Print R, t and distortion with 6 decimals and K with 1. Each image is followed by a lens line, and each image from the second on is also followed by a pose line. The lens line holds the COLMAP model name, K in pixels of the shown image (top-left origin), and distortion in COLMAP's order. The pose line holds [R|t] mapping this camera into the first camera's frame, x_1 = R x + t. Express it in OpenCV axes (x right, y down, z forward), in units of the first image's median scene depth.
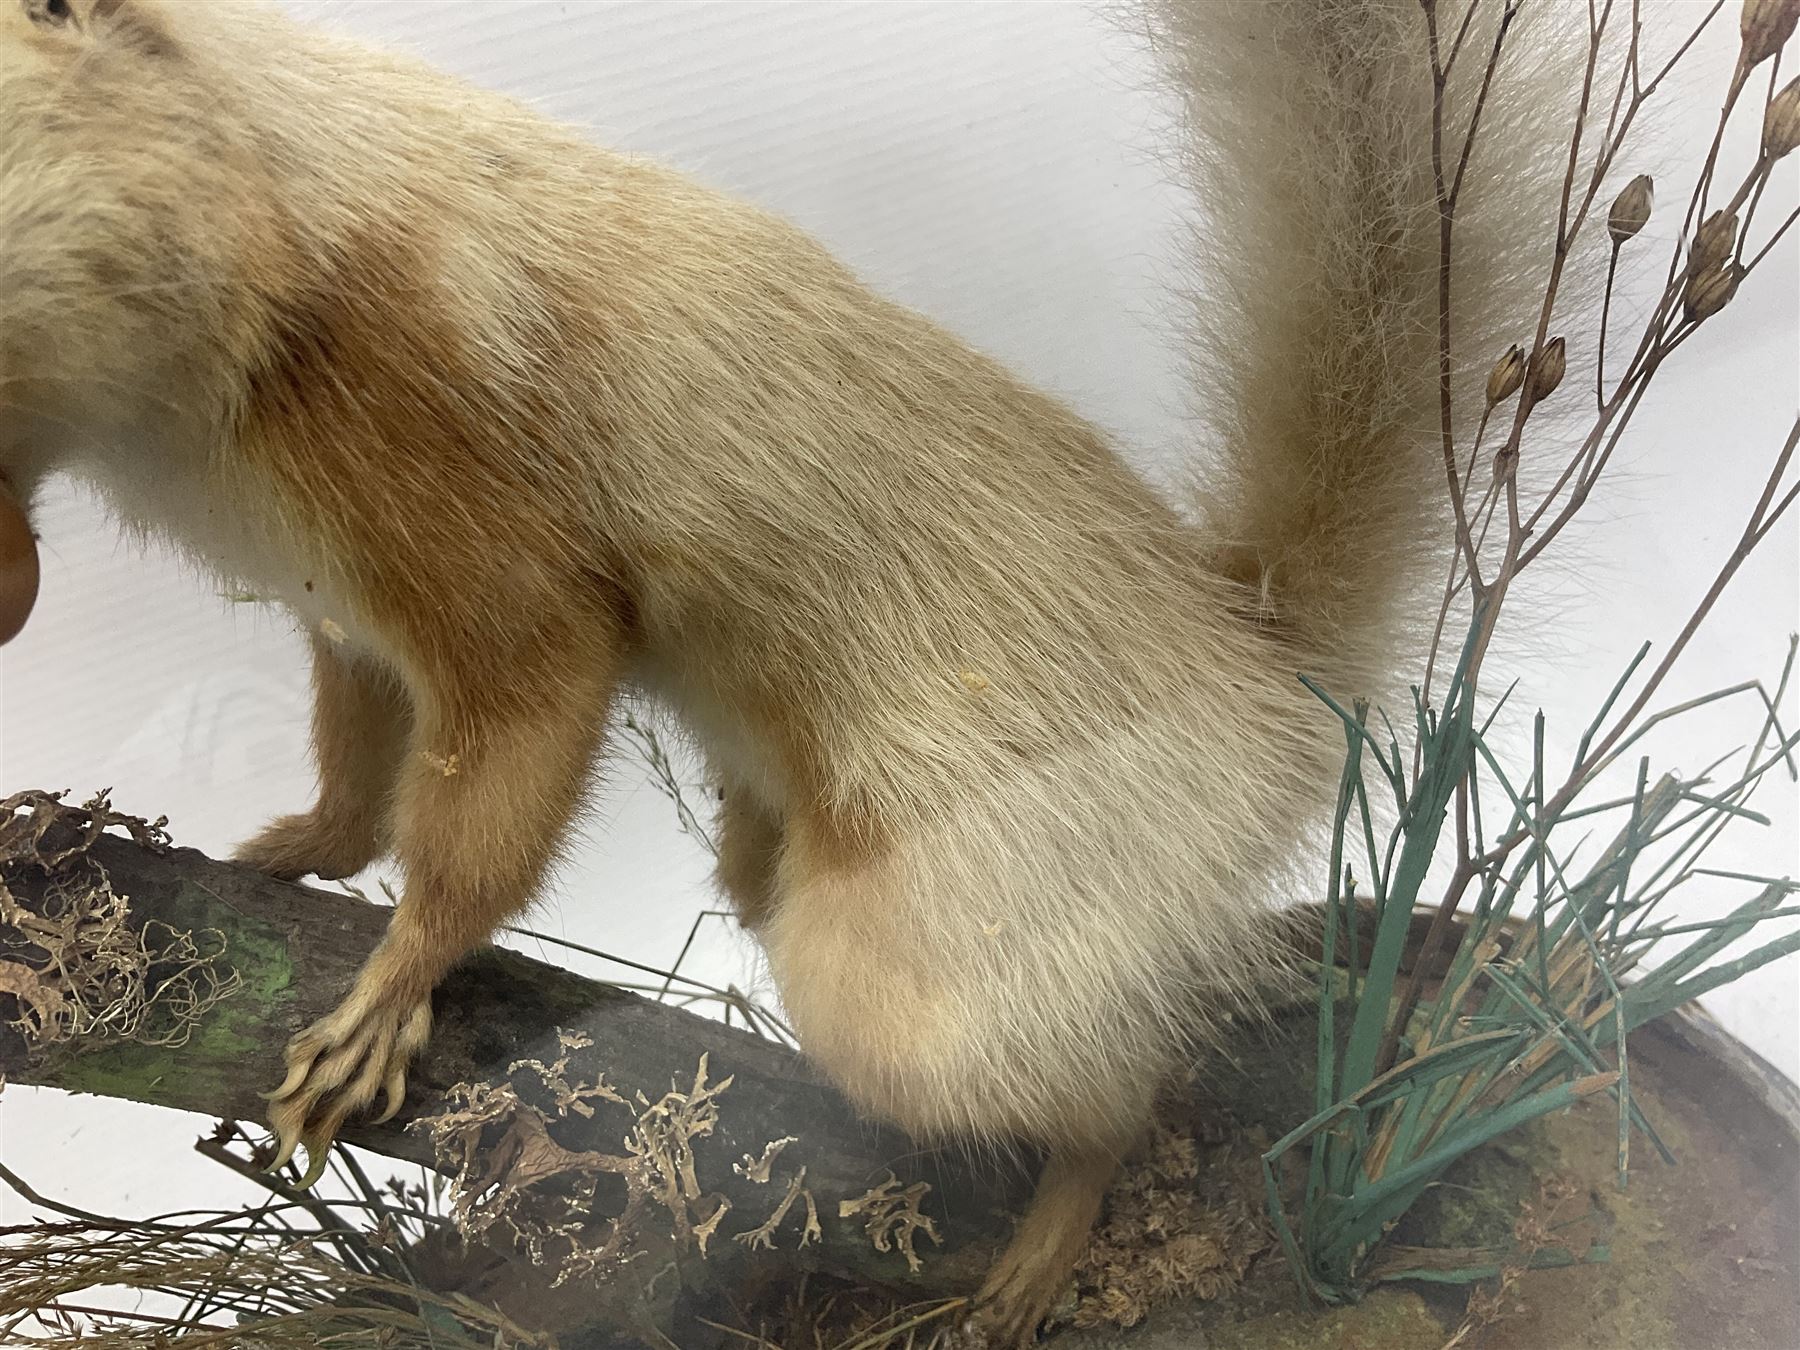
lens RADIAL K [[1560.9, 0, 892.7], [0, 1560.9, 677.2], [0, 0, 1]] dist [0.076261, -0.175673]
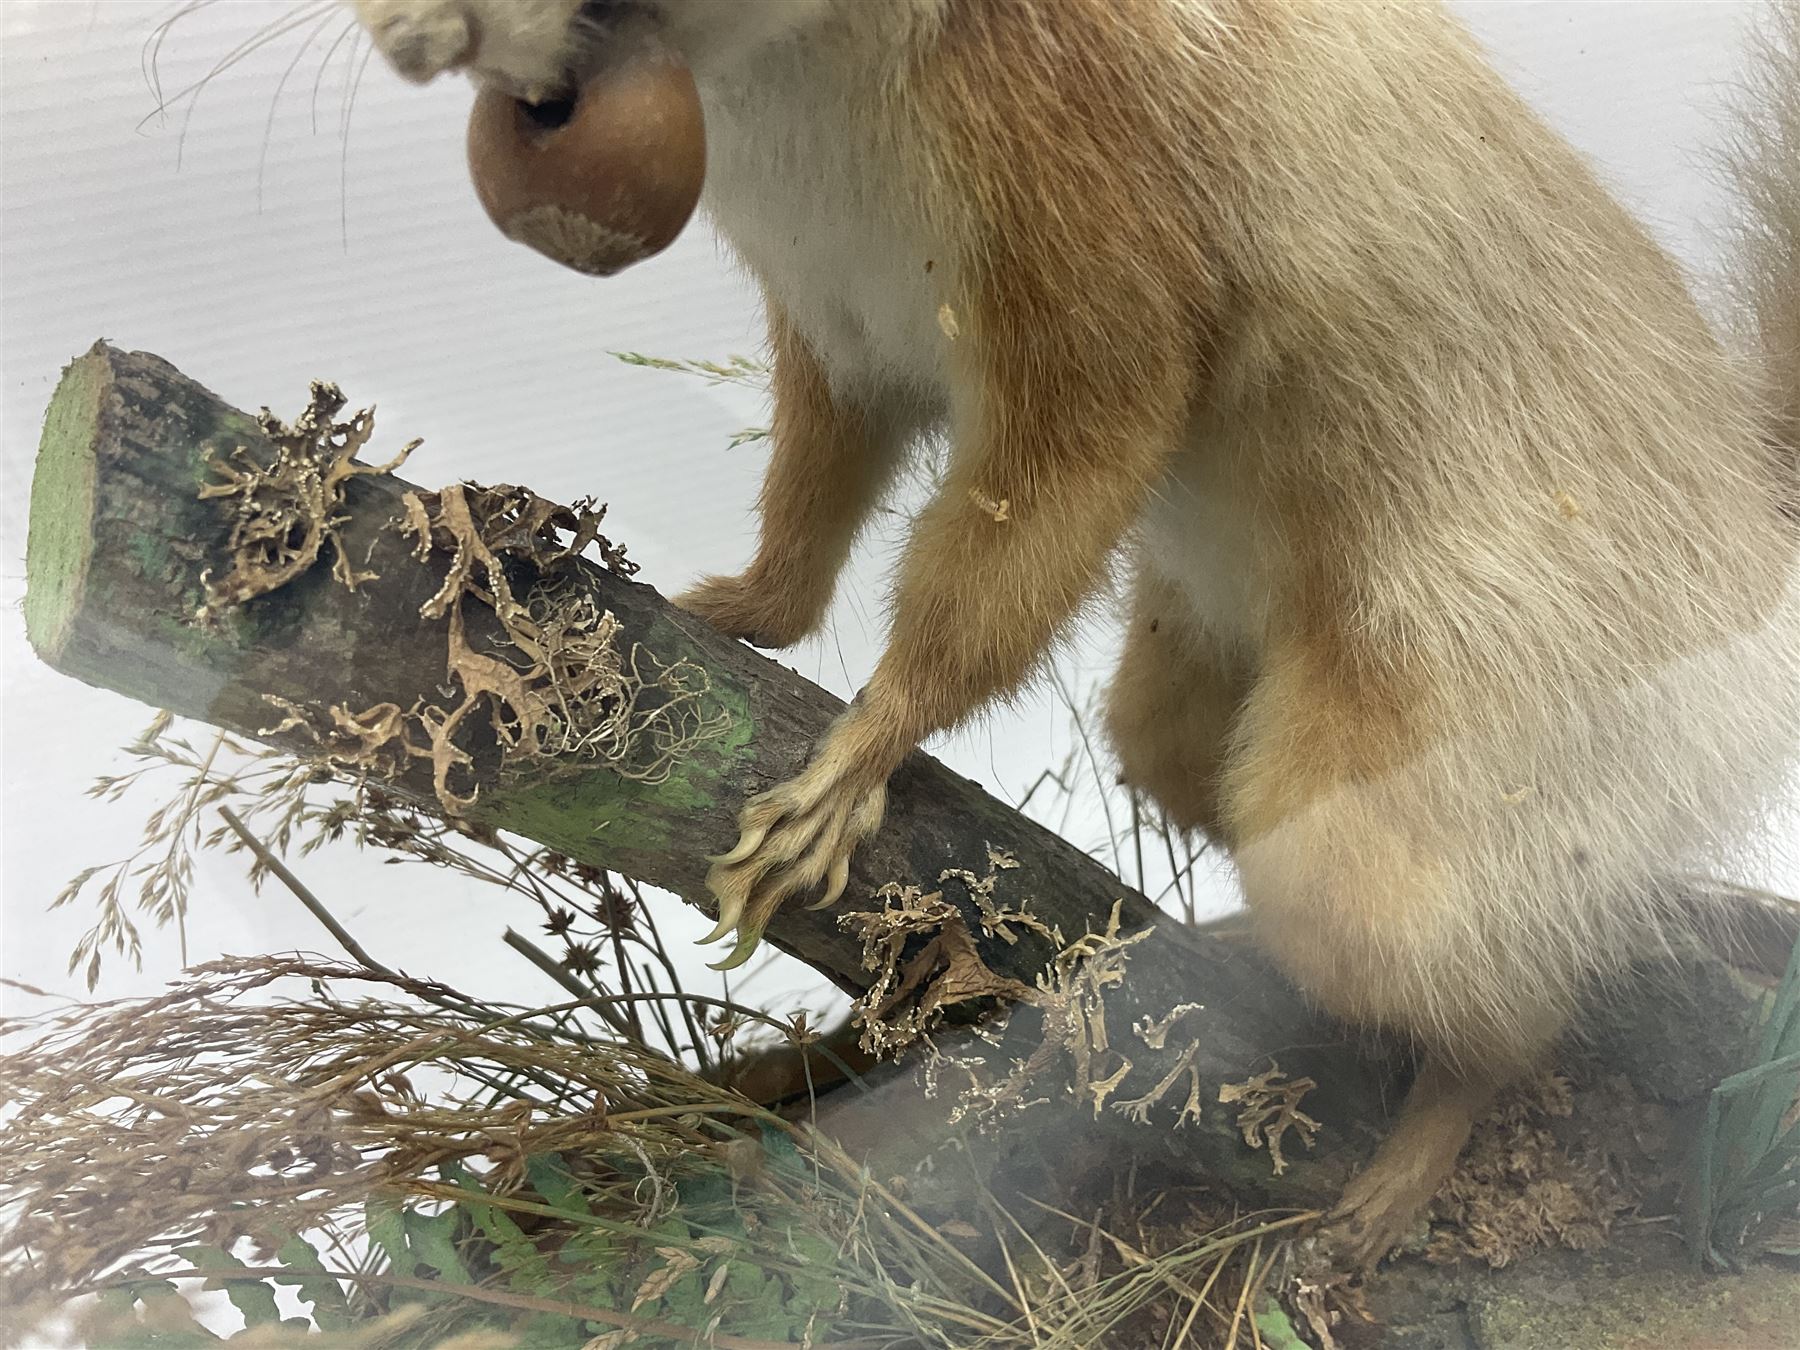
lens RADIAL K [[1560.9, 0, 892.8], [0, 1560.9, 670.8], [0, 0, 1]] dist [0.076261, -0.175673]
pose [[0.991193, 0.130129, -0.024565, -0.254902], [-0.129692, 0.991379, 0.018641, 0.113780], [0.026779, -0.015291, 0.999524, 0.095660]]
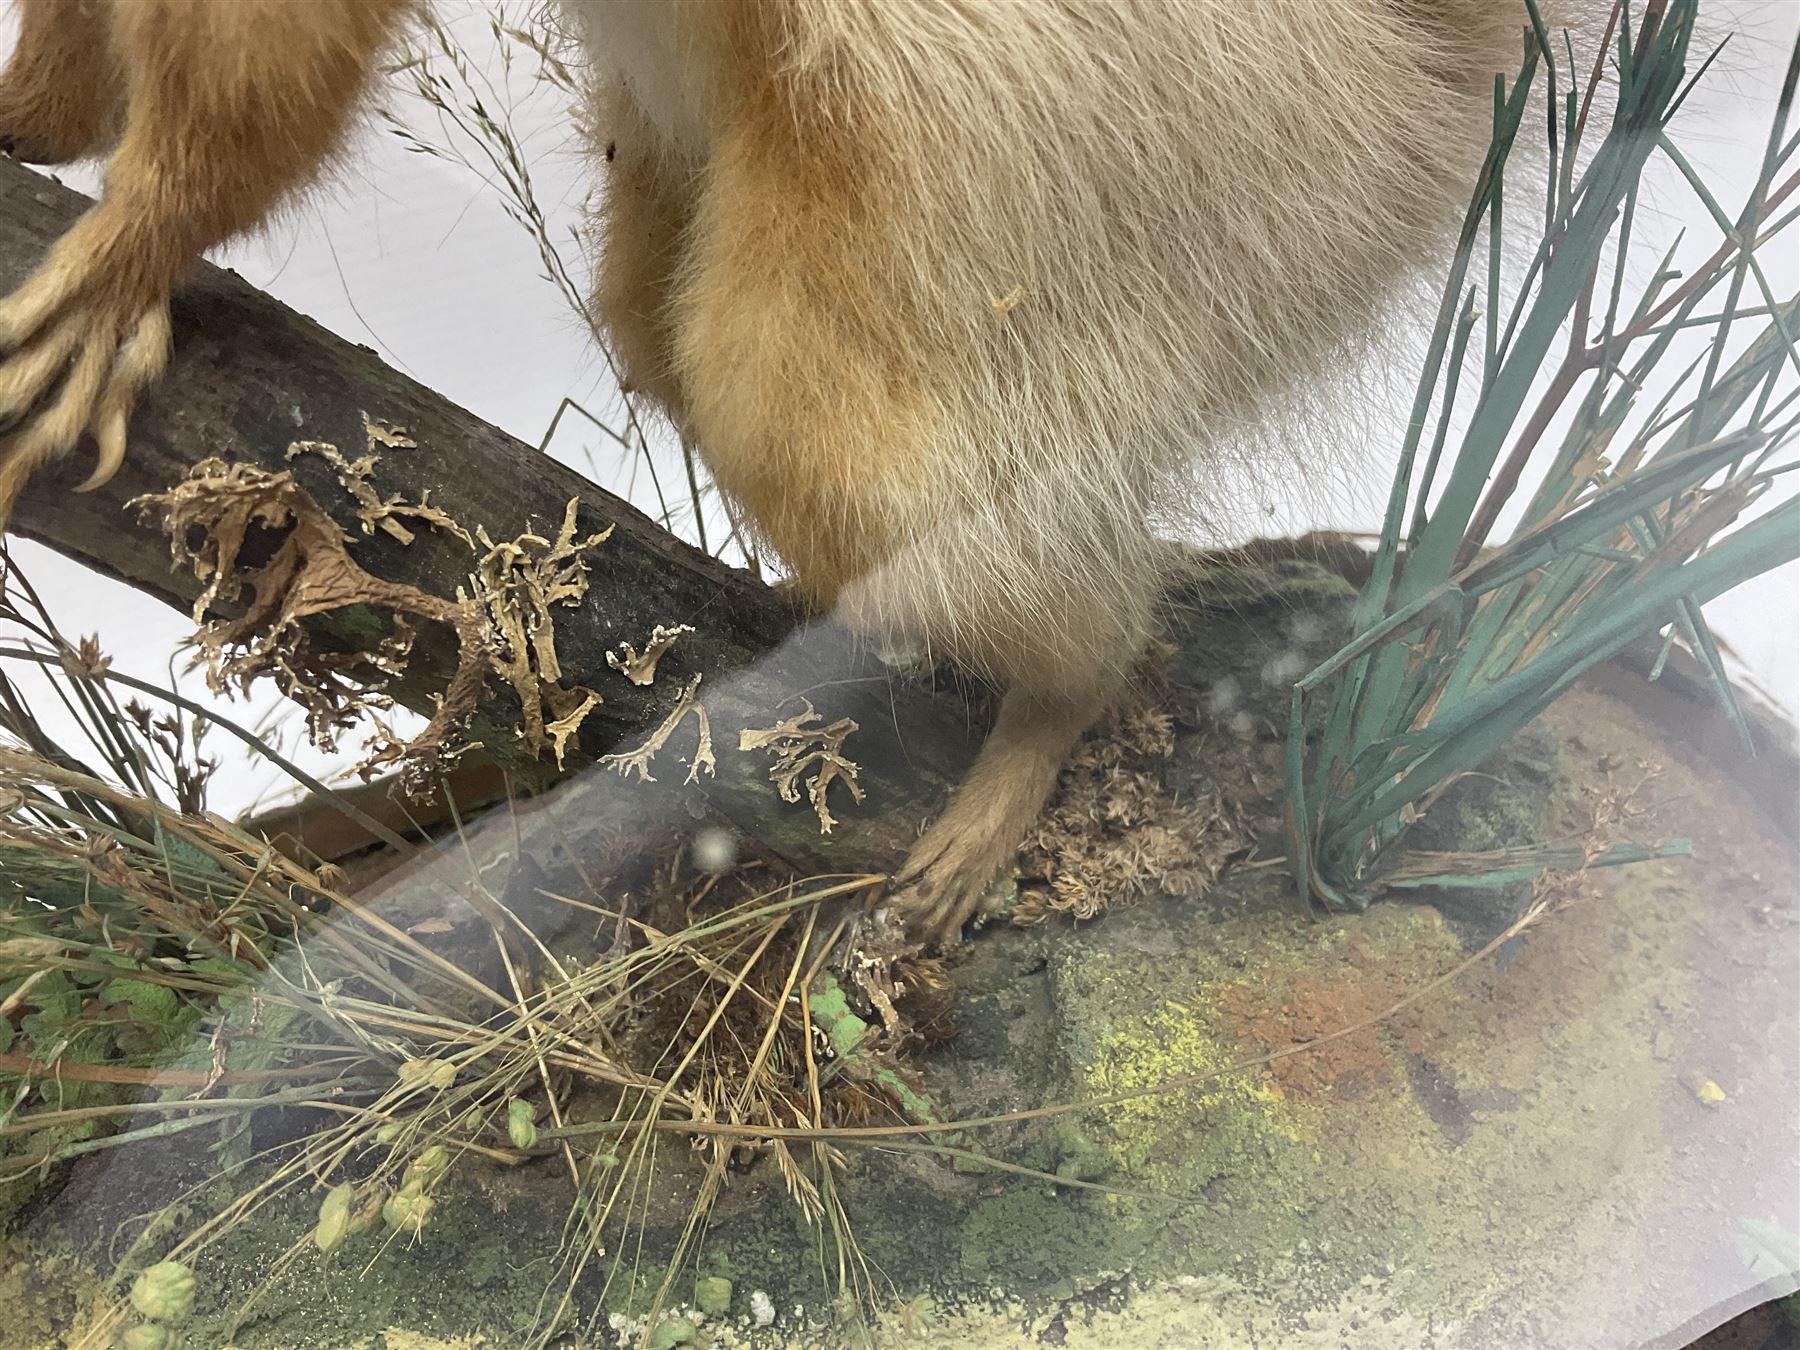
lens RADIAL K [[1560.9, 0, 897.1], [0, 1560.9, 679.9], [0, 0, 1]] dist [0.076261, -0.175673]
pose [[0.991339, 0.066676, 0.113146, -0.050584], [-0.080567, 0.989130, 0.123005, 0.232011], [-0.103715, -0.131056, 0.985935, 0.272814]]
